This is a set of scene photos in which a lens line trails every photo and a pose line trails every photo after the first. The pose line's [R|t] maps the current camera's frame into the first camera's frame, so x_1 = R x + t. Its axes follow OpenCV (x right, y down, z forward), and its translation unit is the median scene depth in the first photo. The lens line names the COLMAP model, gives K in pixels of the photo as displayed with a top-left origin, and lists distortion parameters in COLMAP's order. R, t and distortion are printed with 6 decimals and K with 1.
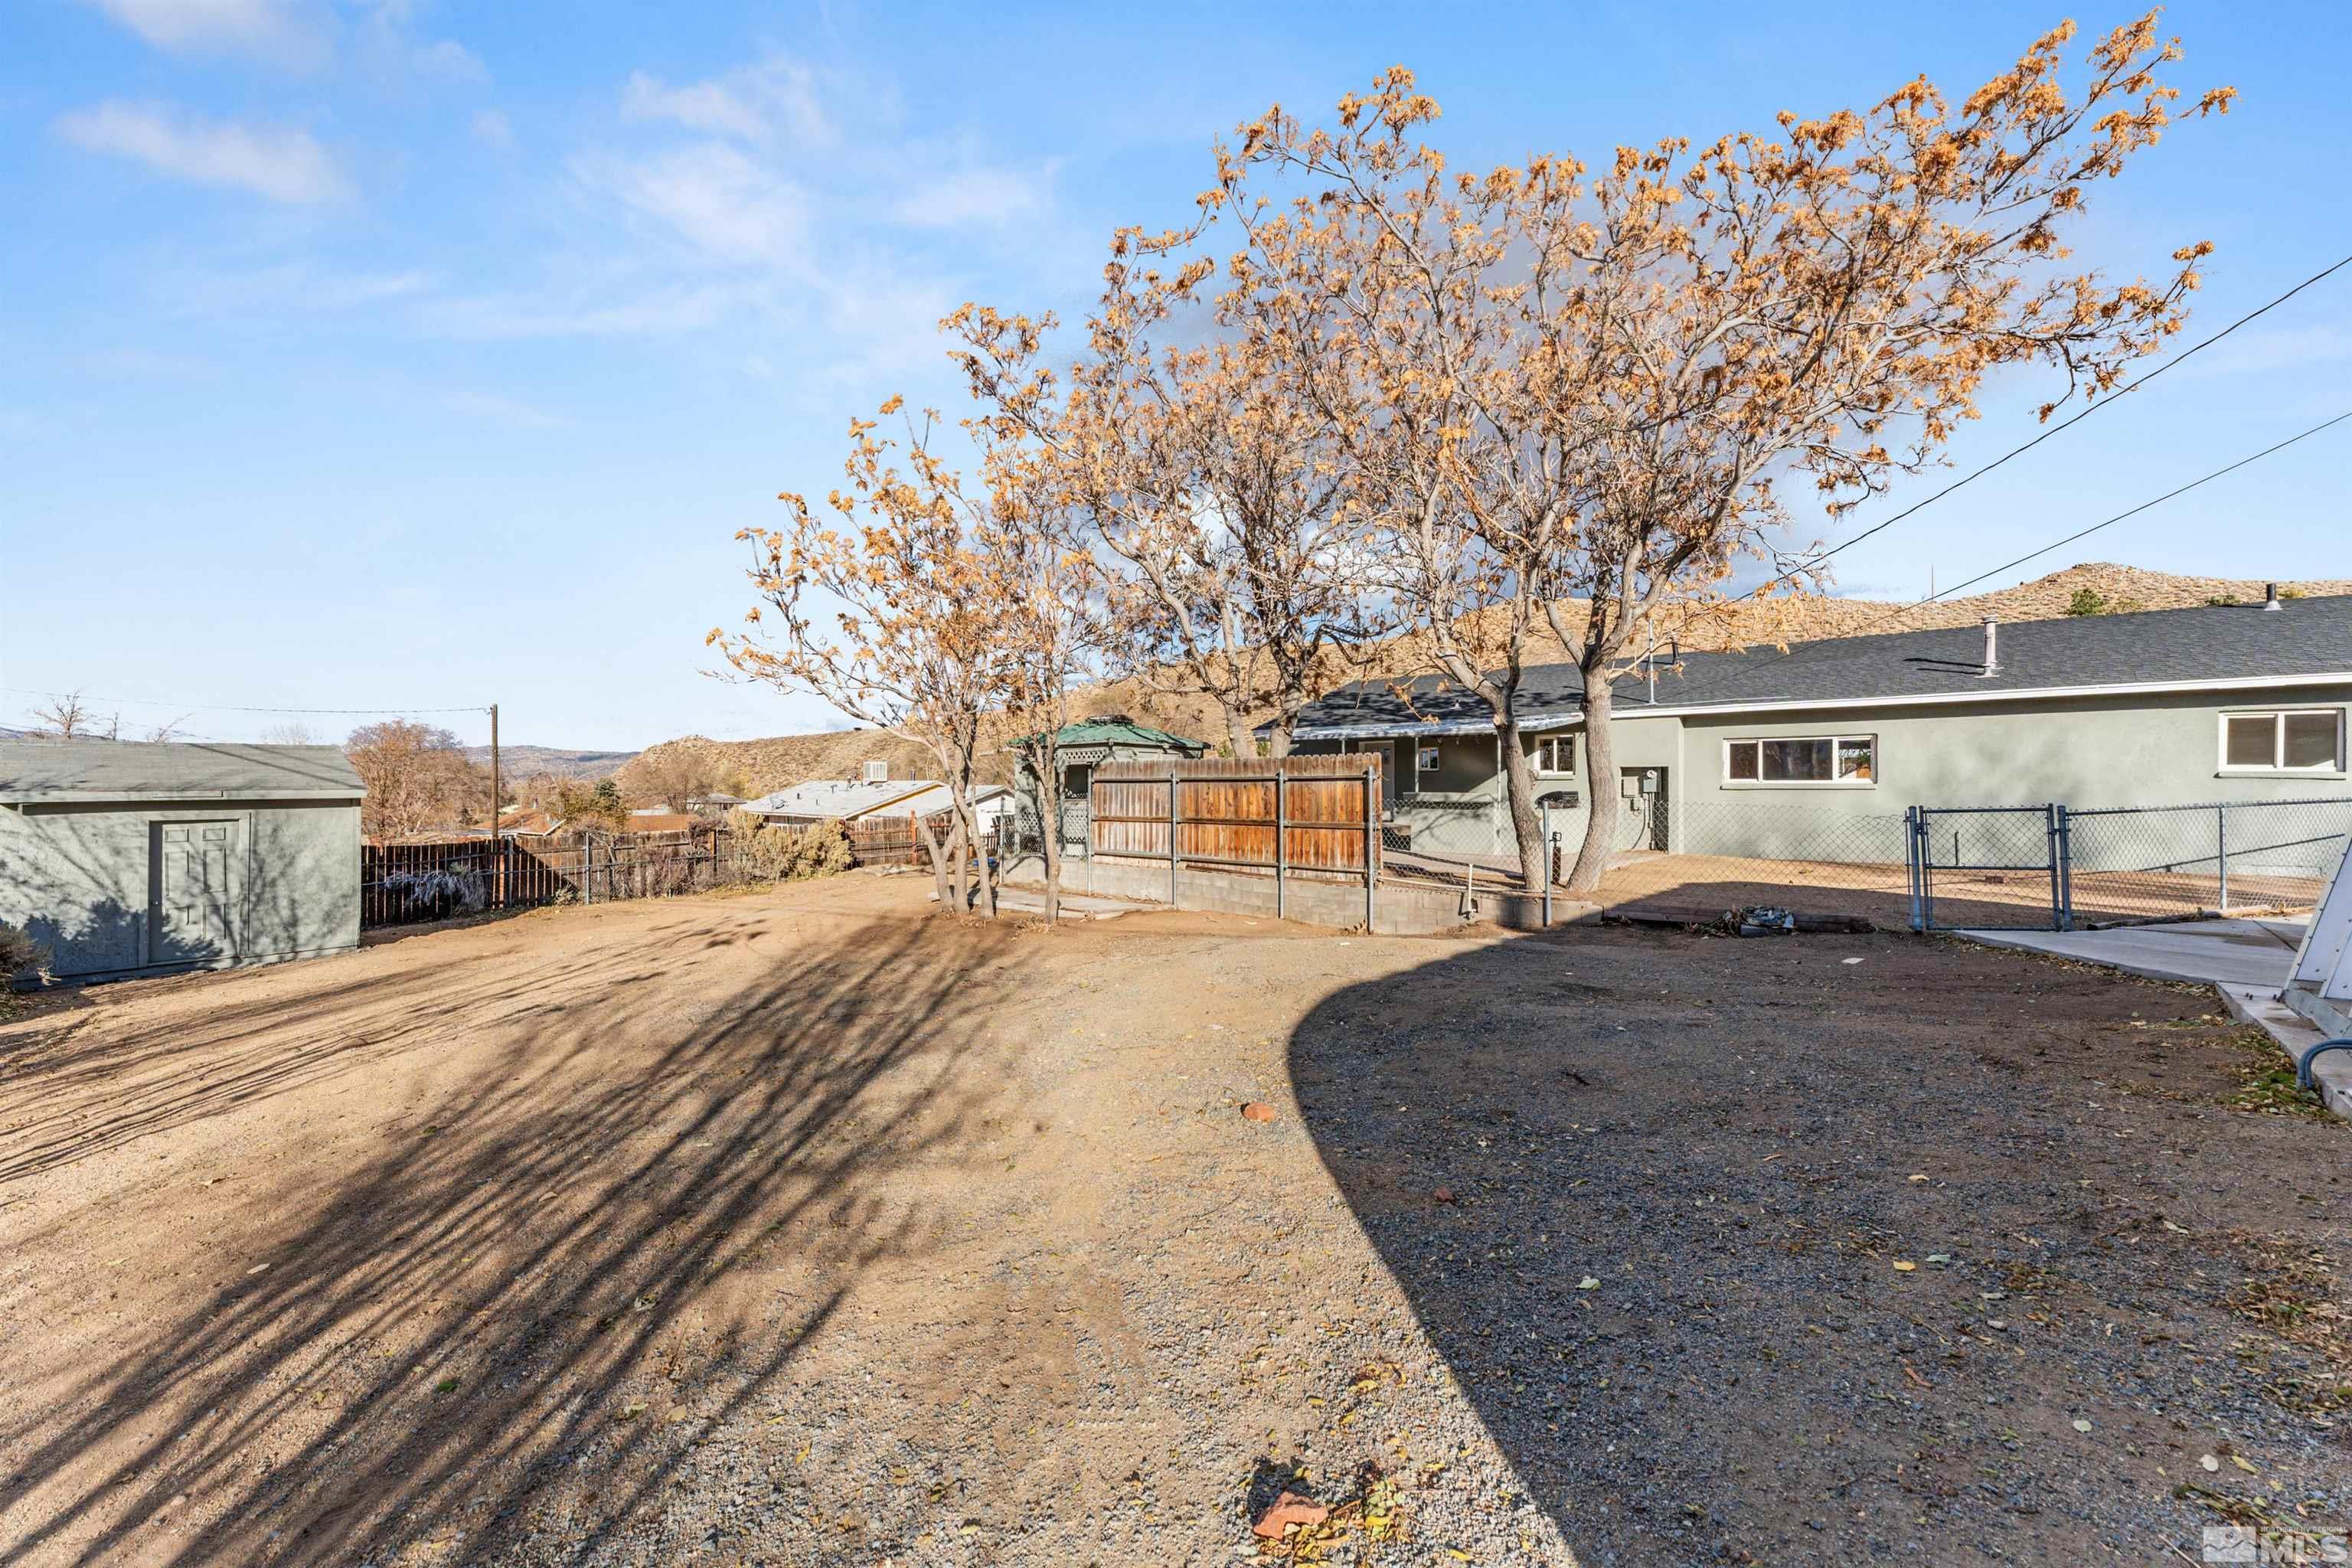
lens RADIAL K [[931.1, 0, 1171.5], [0, 931.1, 788.5], [0, 0, 1]] dist [0.000659, -0.000231]
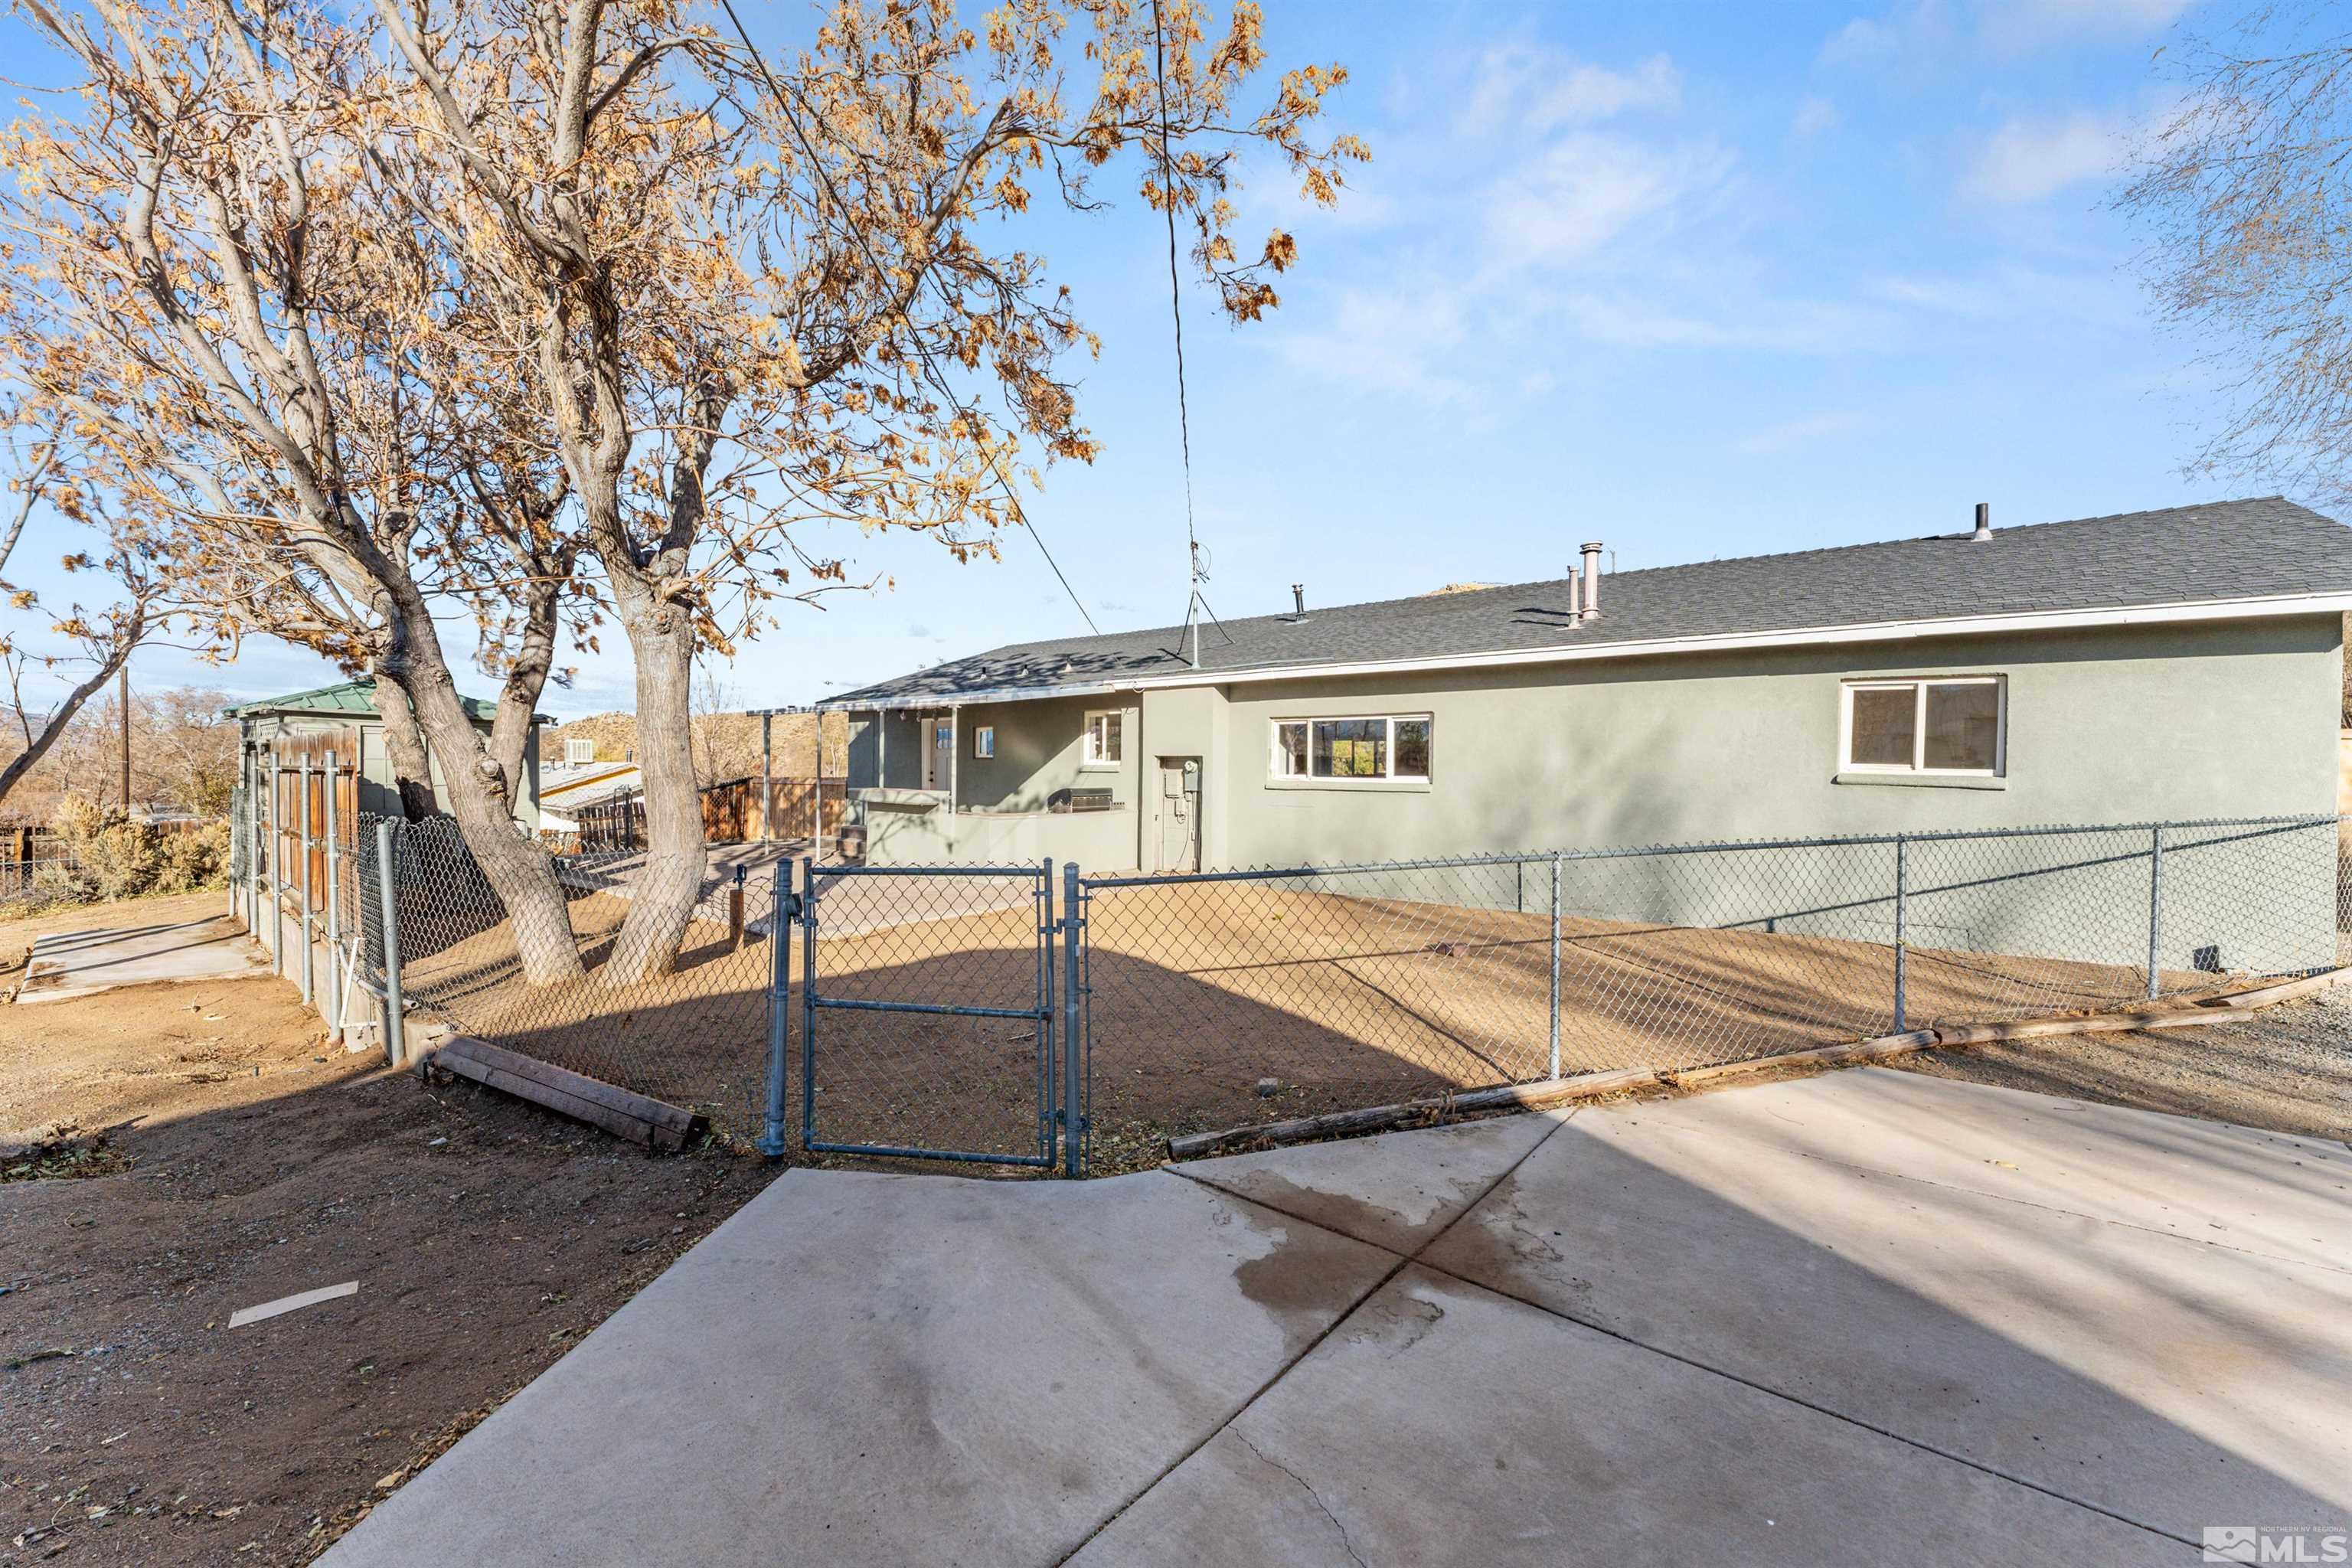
lens RADIAL K [[931.1, 0, 1171.5], [0, 931.1, 788.5], [0, 0, 1]] dist [0.000659, -0.000231]
pose [[0.998918, 0.010109, 0.045405, 0.479295], [-0.010884, 0.999799, 0.016851, -0.010718], [-0.045225, -0.017326, 0.998827, 0.288723]]
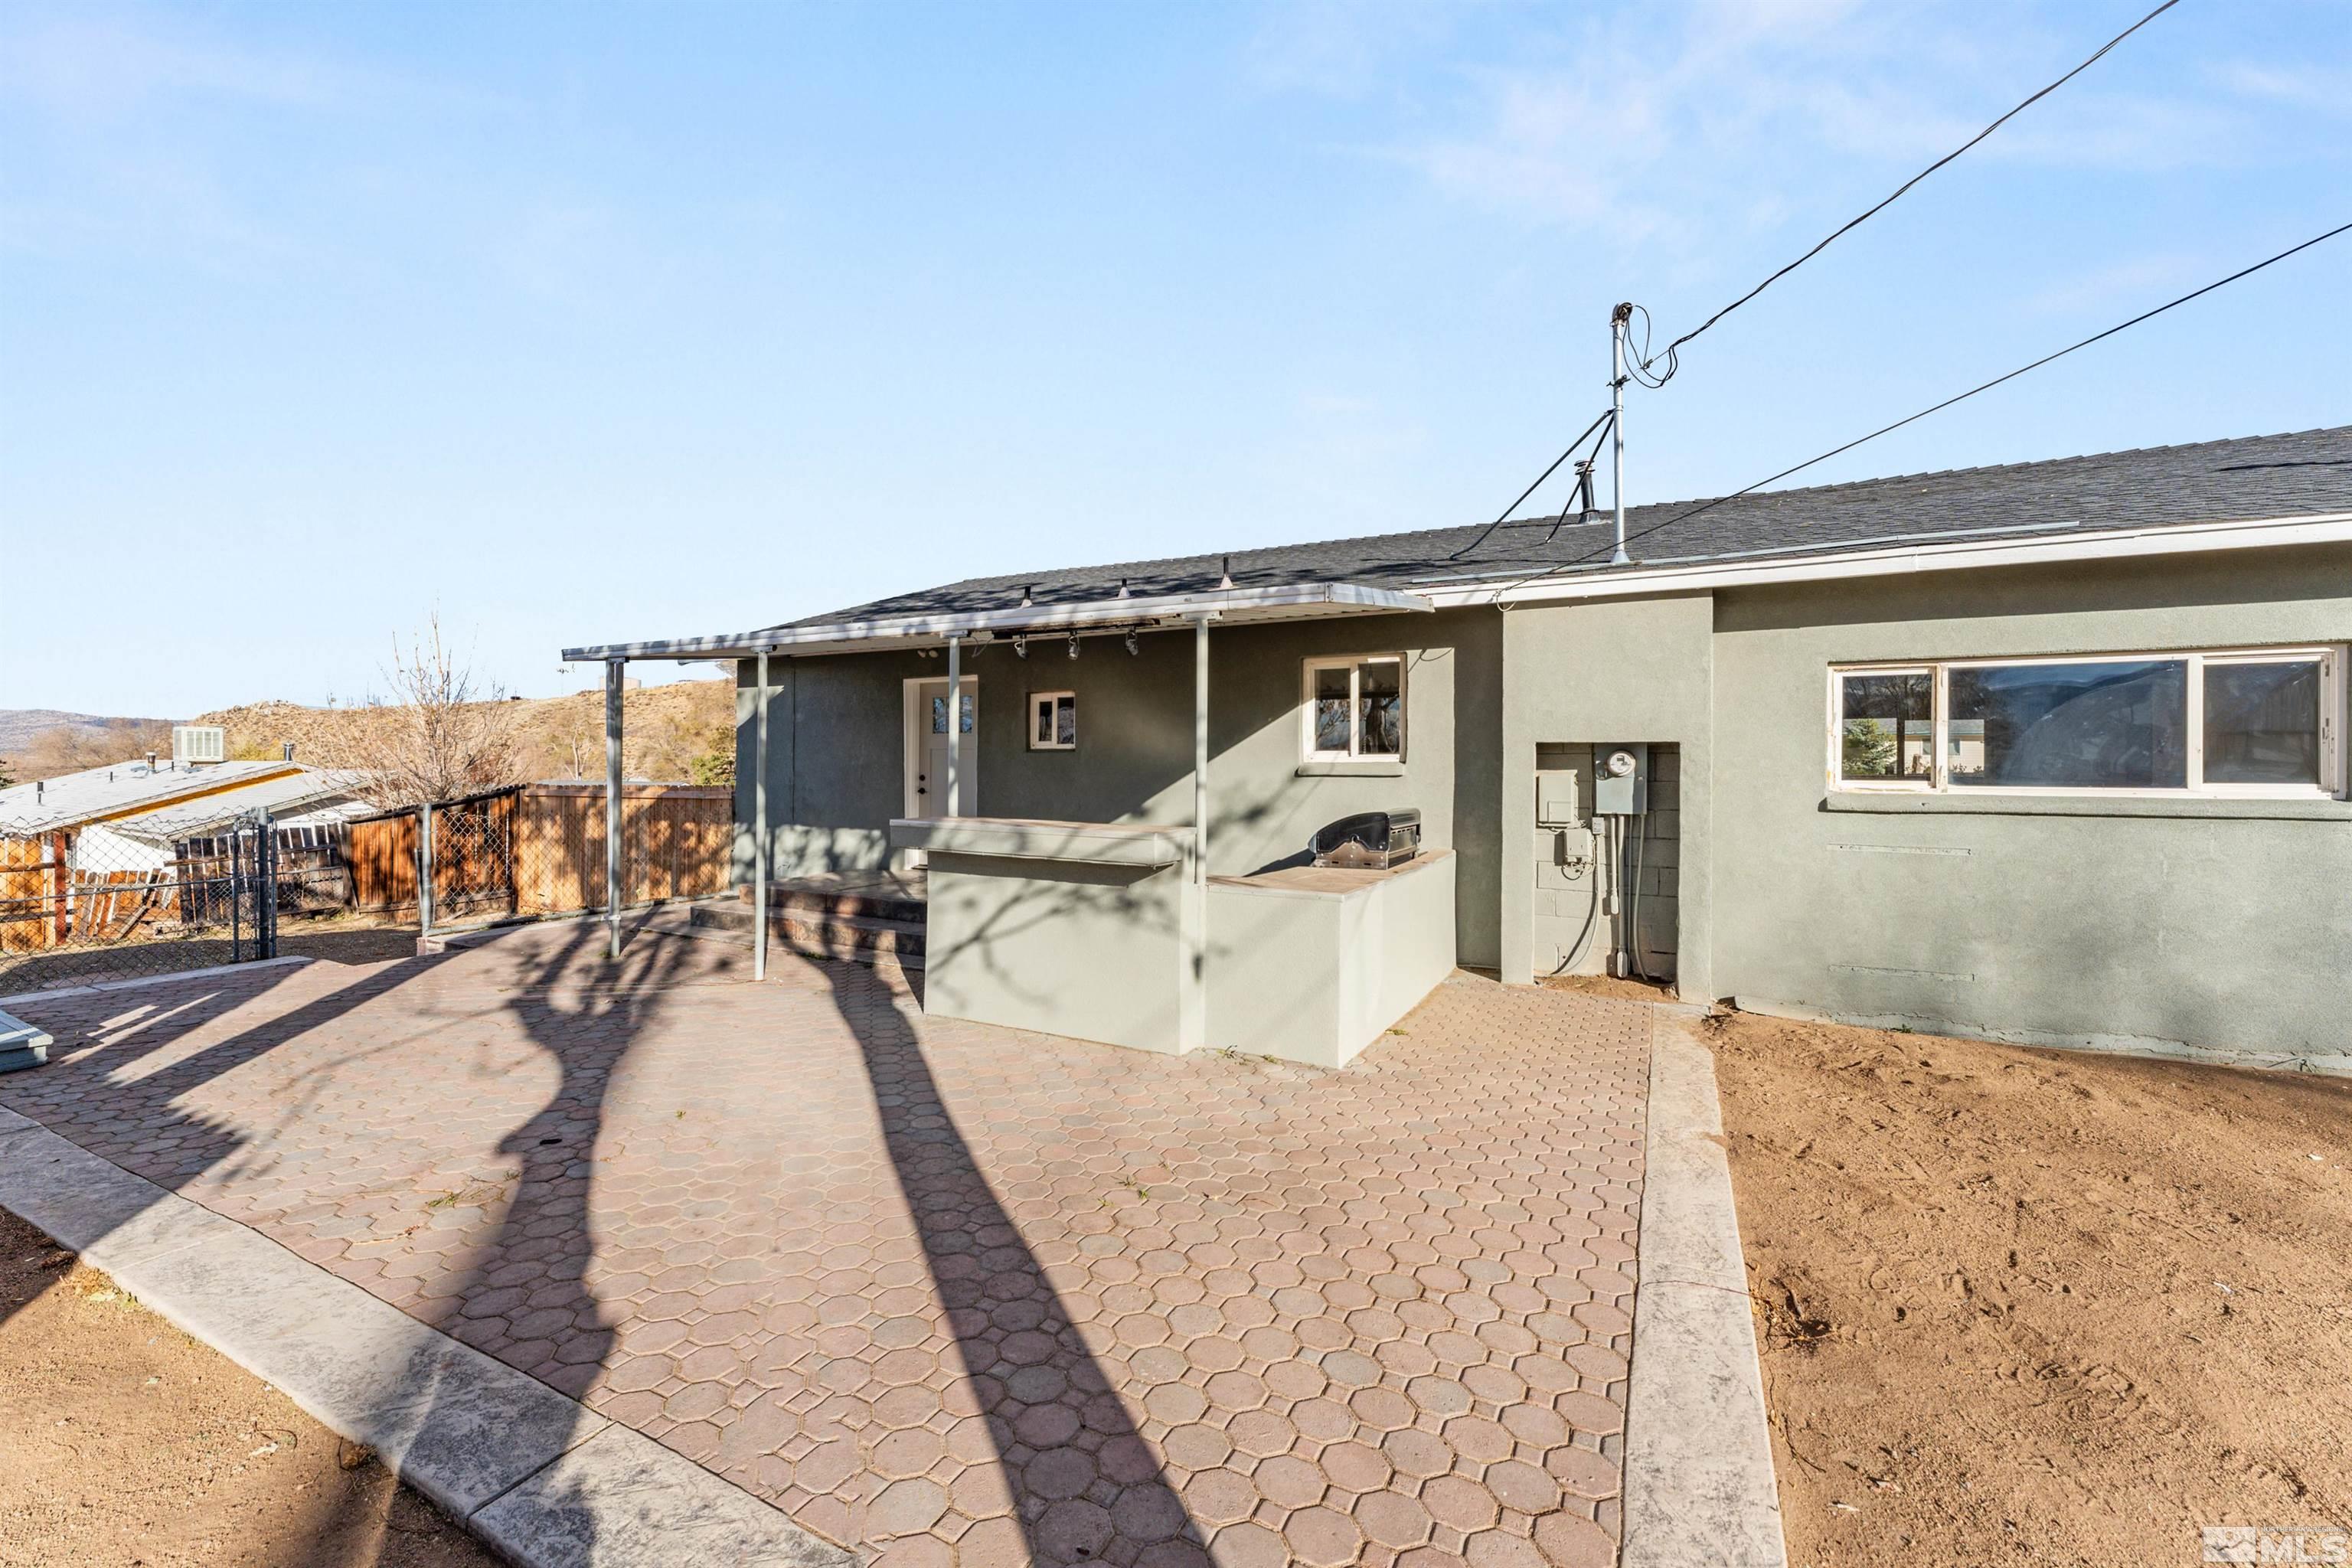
lens RADIAL K [[931.1, 0, 1171.5], [0, 931.1, 788.5], [0, 0, 1]] dist [0.000659, -0.000231]
pose [[0.962967, -0.001636, 0.269615, 0.263097], [-0.003832, 0.999798, 0.019753, -0.012316], [-0.269593, -0.020055, 0.962766, 0.718361]]
